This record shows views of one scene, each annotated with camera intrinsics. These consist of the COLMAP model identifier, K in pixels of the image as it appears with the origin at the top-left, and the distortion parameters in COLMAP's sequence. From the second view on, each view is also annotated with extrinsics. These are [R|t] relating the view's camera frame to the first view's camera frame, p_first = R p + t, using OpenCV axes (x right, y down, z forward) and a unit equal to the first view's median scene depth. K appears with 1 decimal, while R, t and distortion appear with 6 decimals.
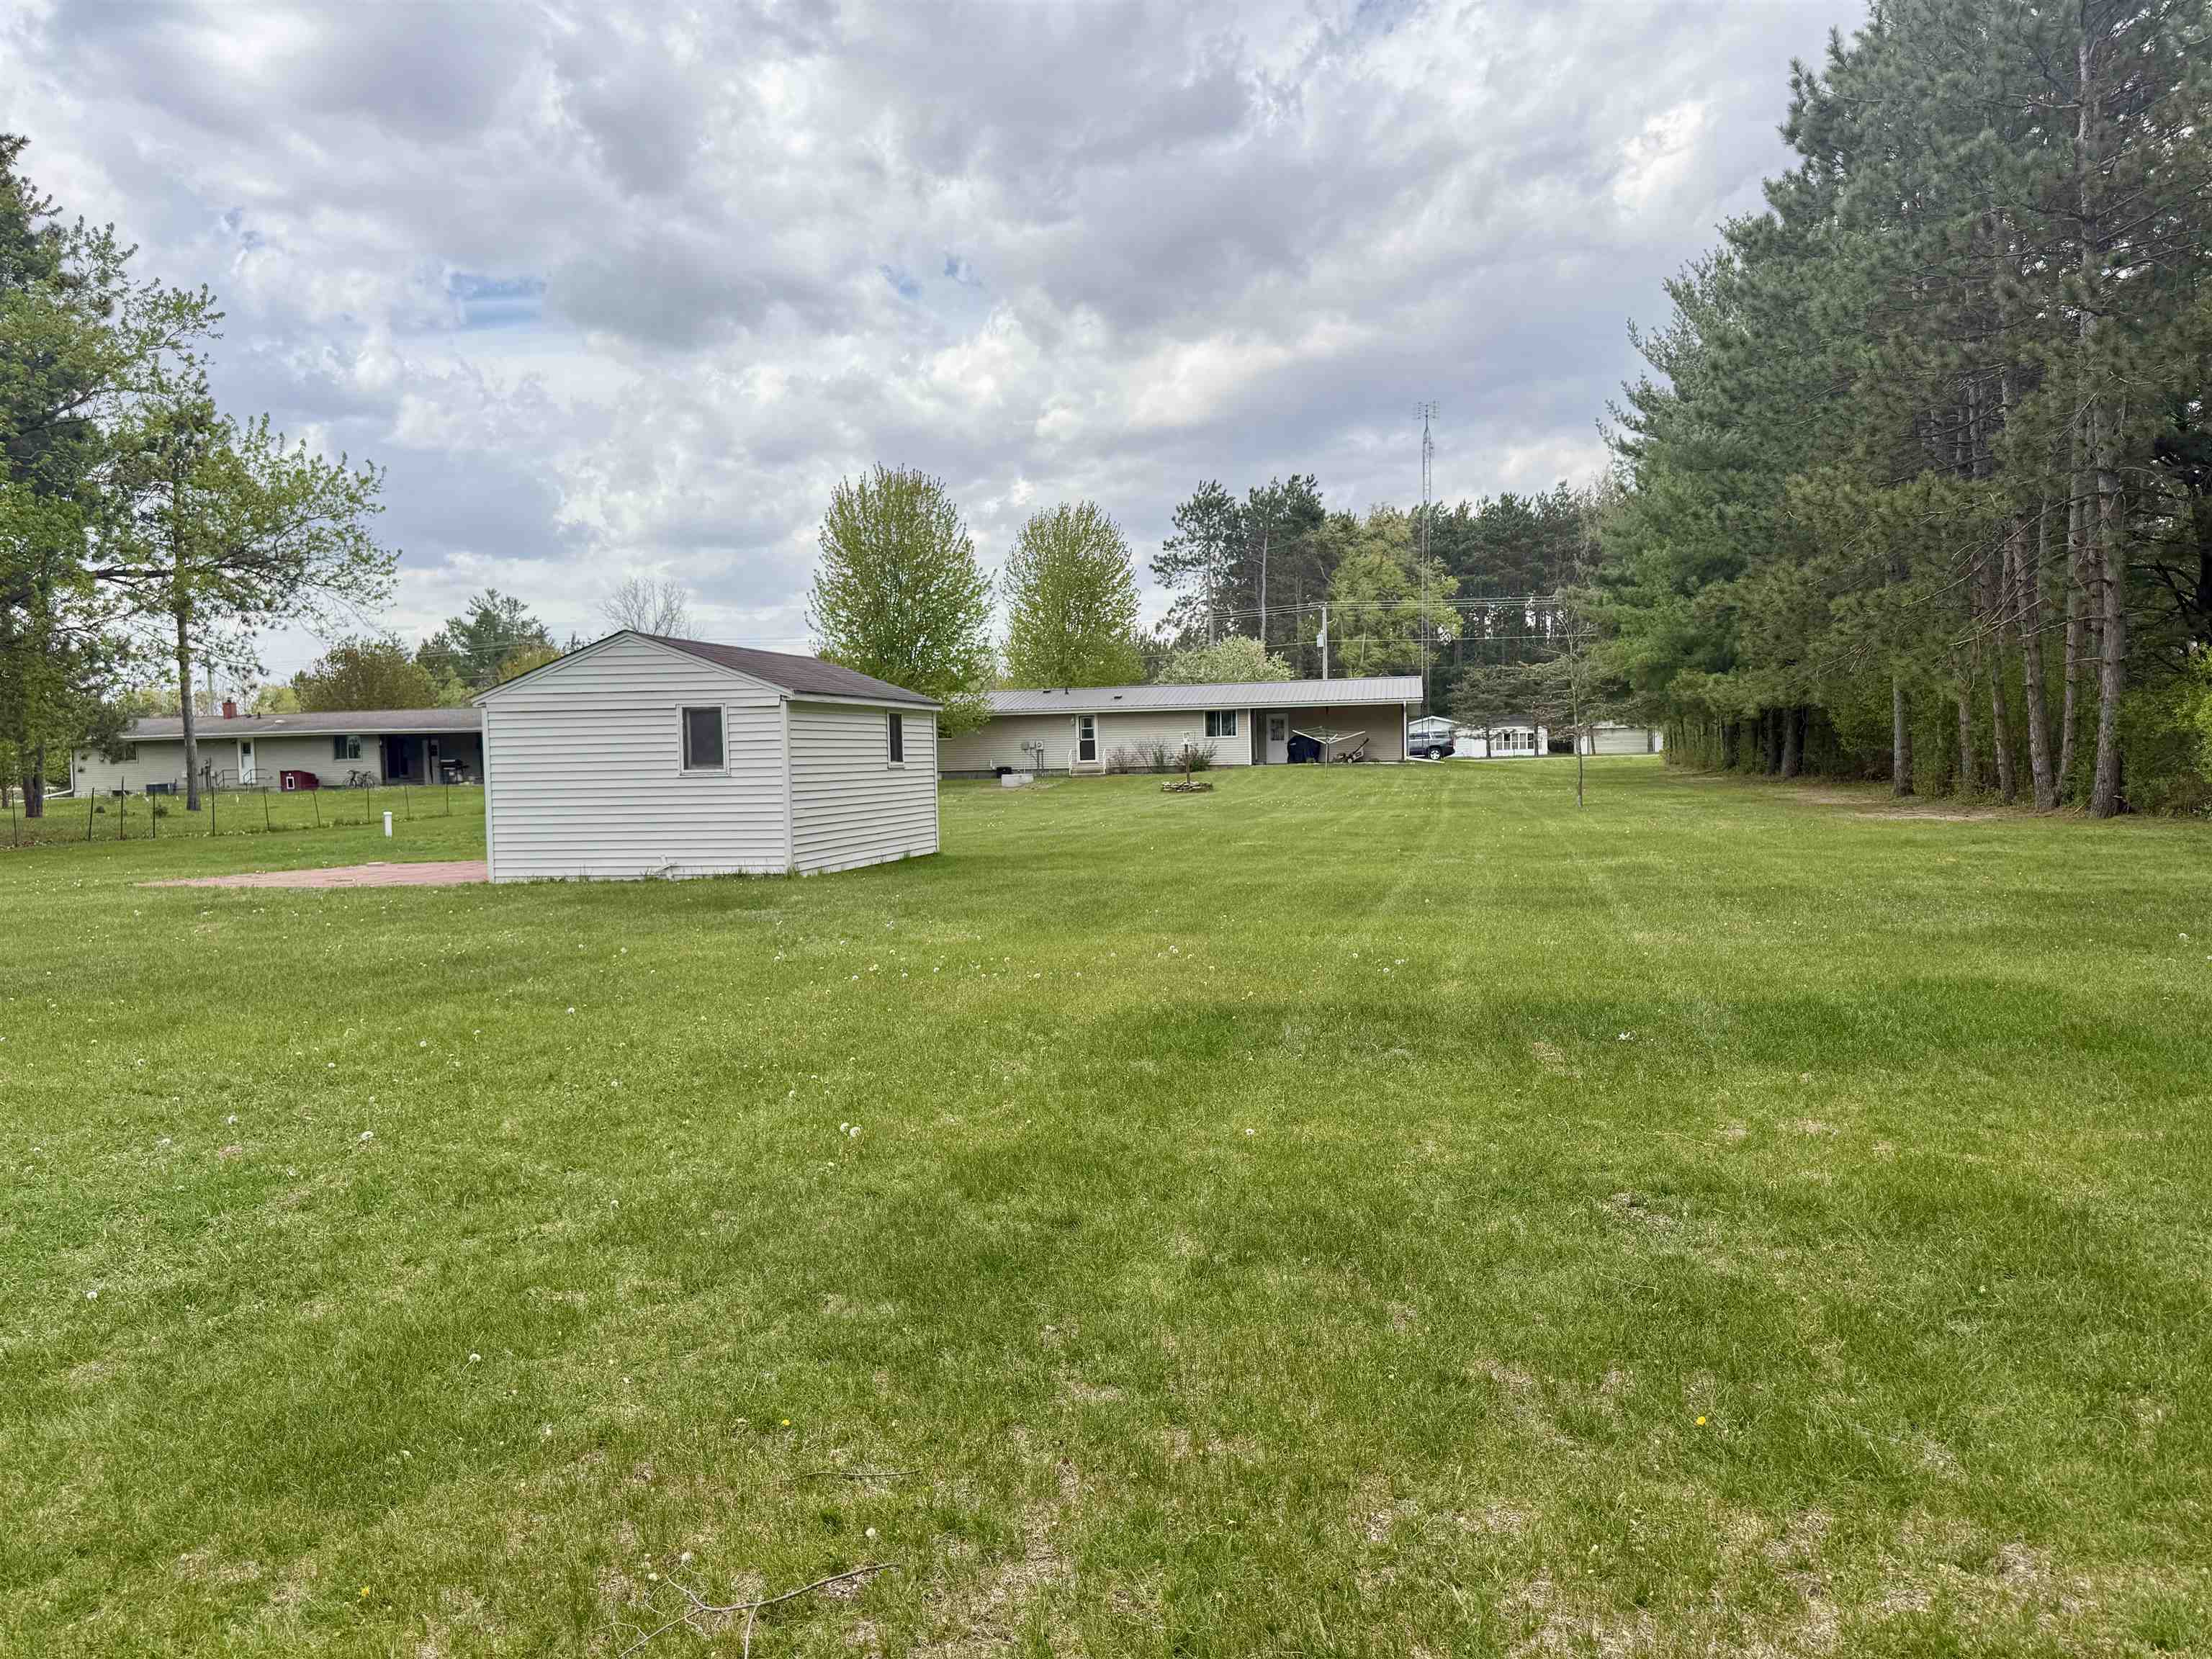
lens RADIAL K [[1557.3, 0, 1107.5], [0, 1557.3, 829.2], [0, 0, 1]] dist [0.038925, -0.007001]
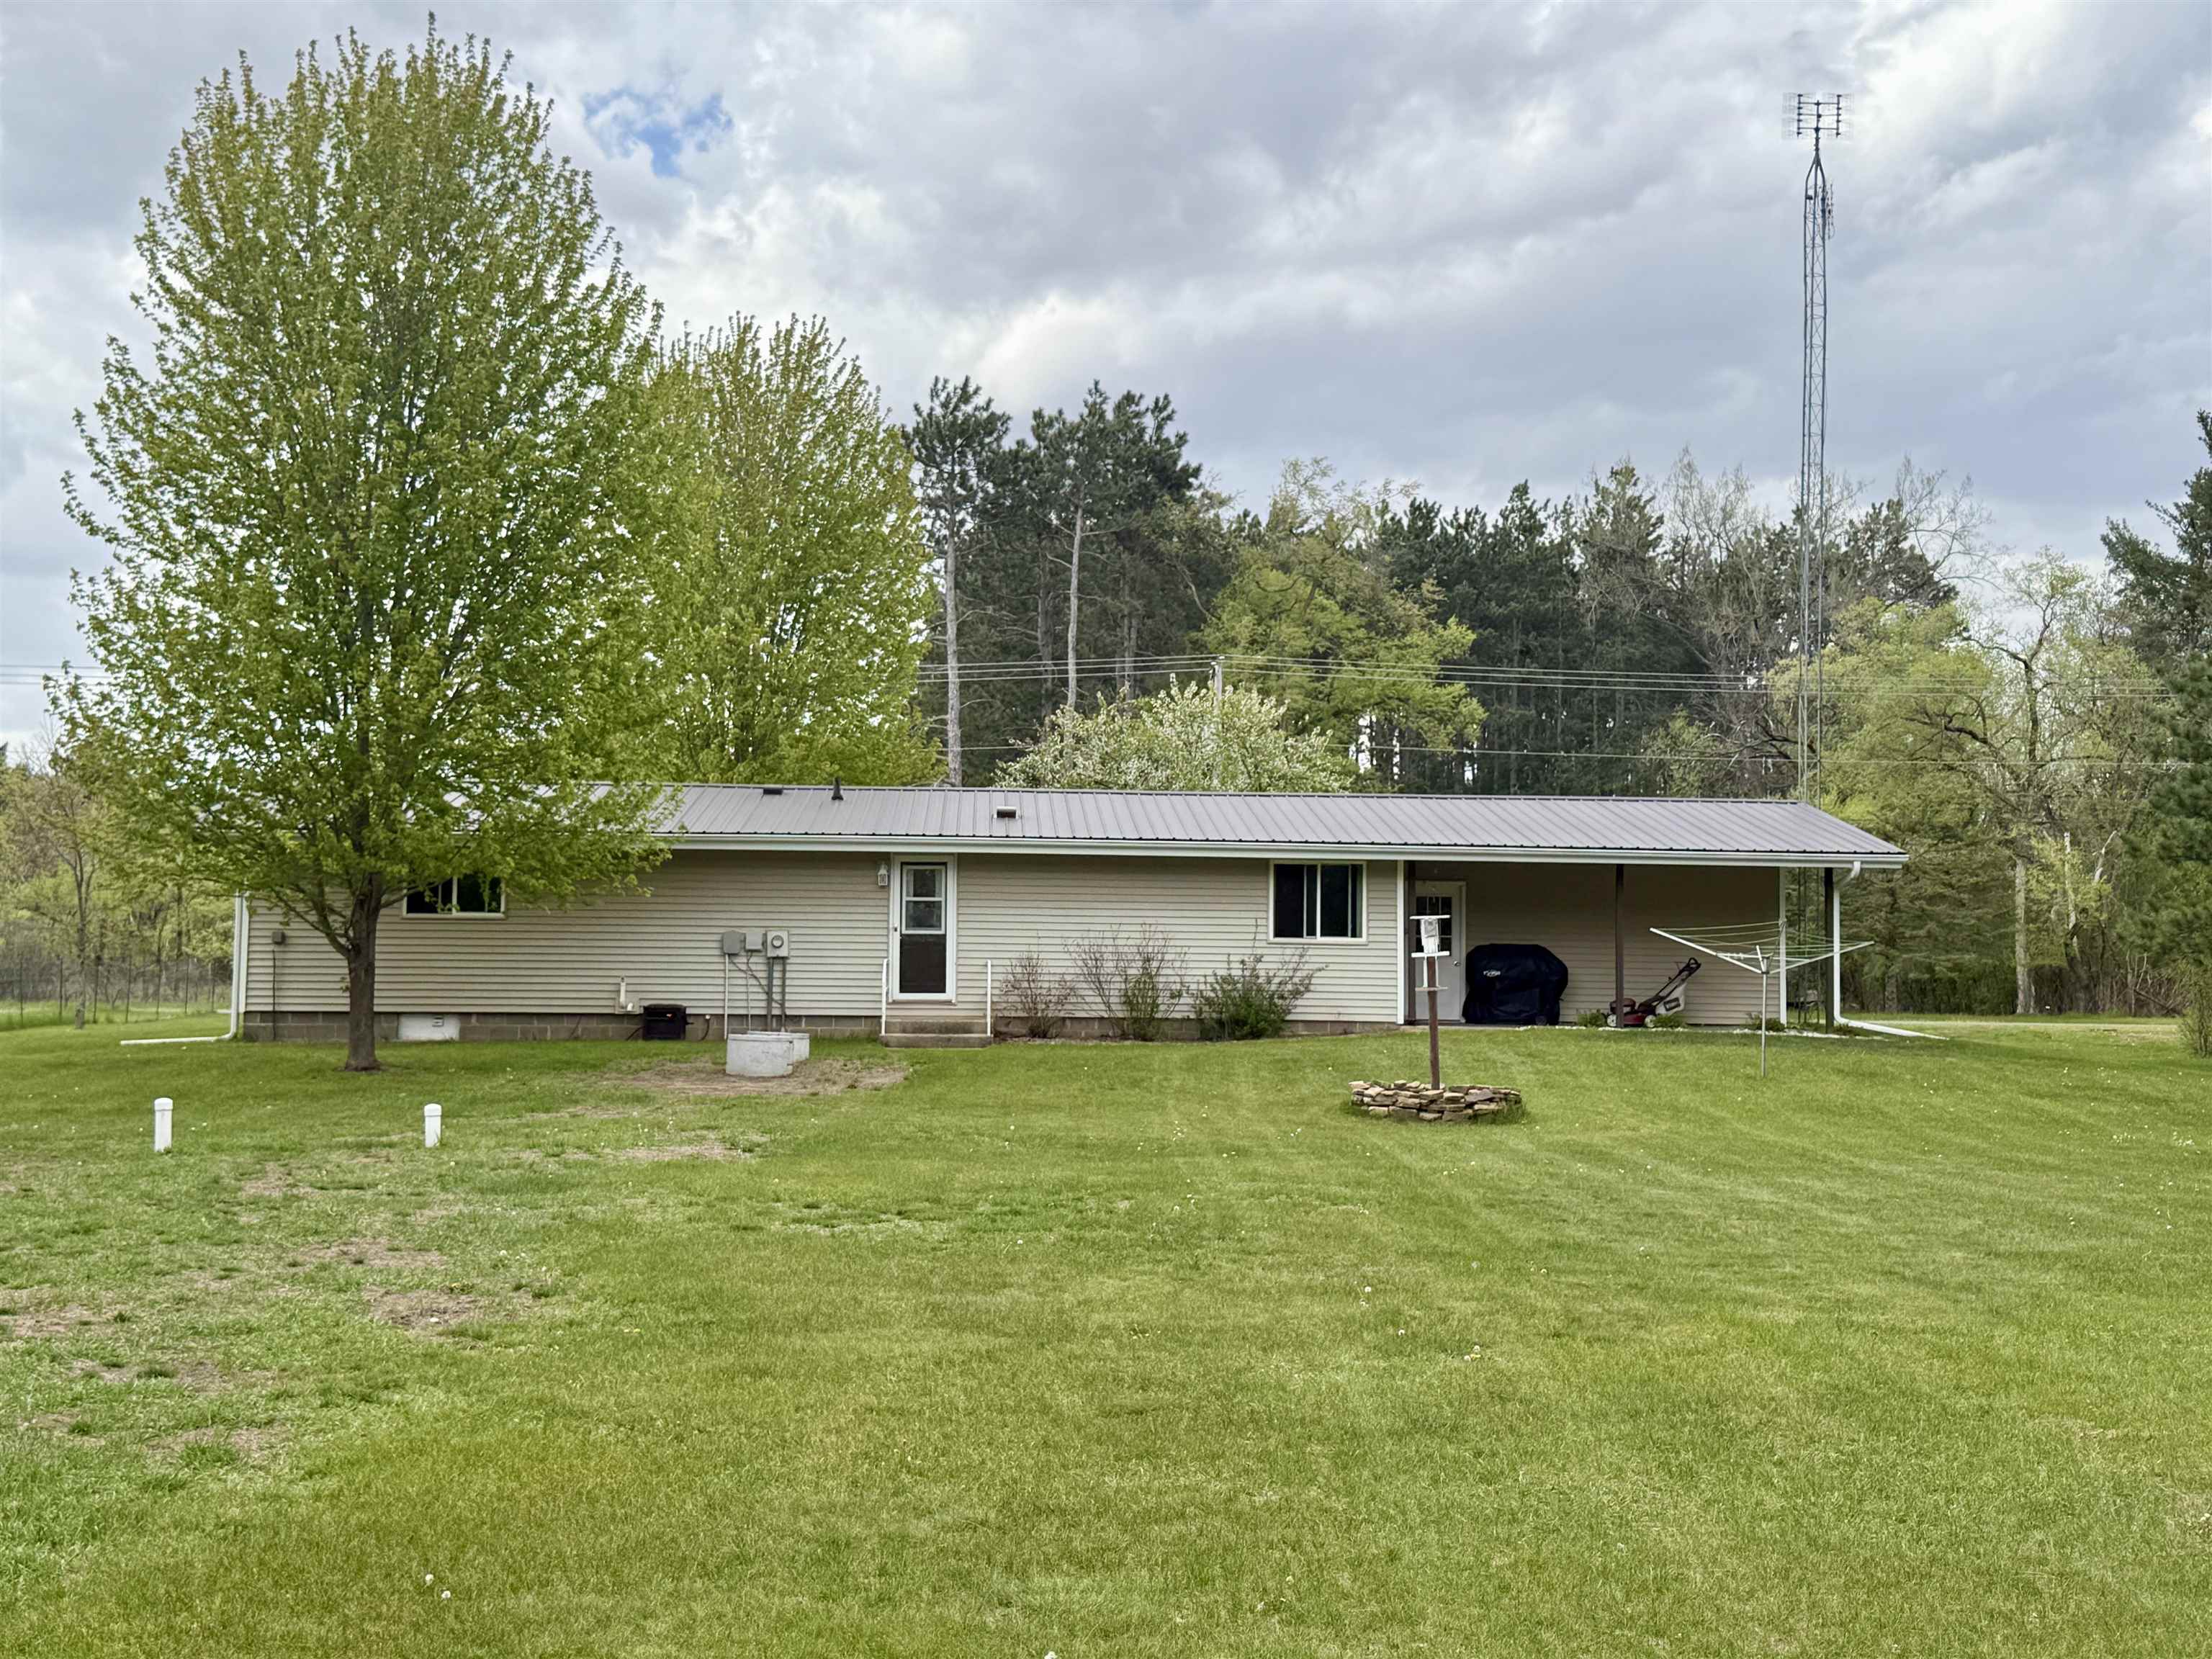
lens RADIAL K [[2653.2, 0, 1105.4], [0, 2653.2, 830.0], [0, 0, 1]] dist [-0.035744, 0.000000]
pose [[0.973151, 0.049450, 0.224795, -0.104638], [-0.026047, 0.994035, -0.105905, -0.020221], [-0.228691, 0.097206, 0.968634, 0.440240]]
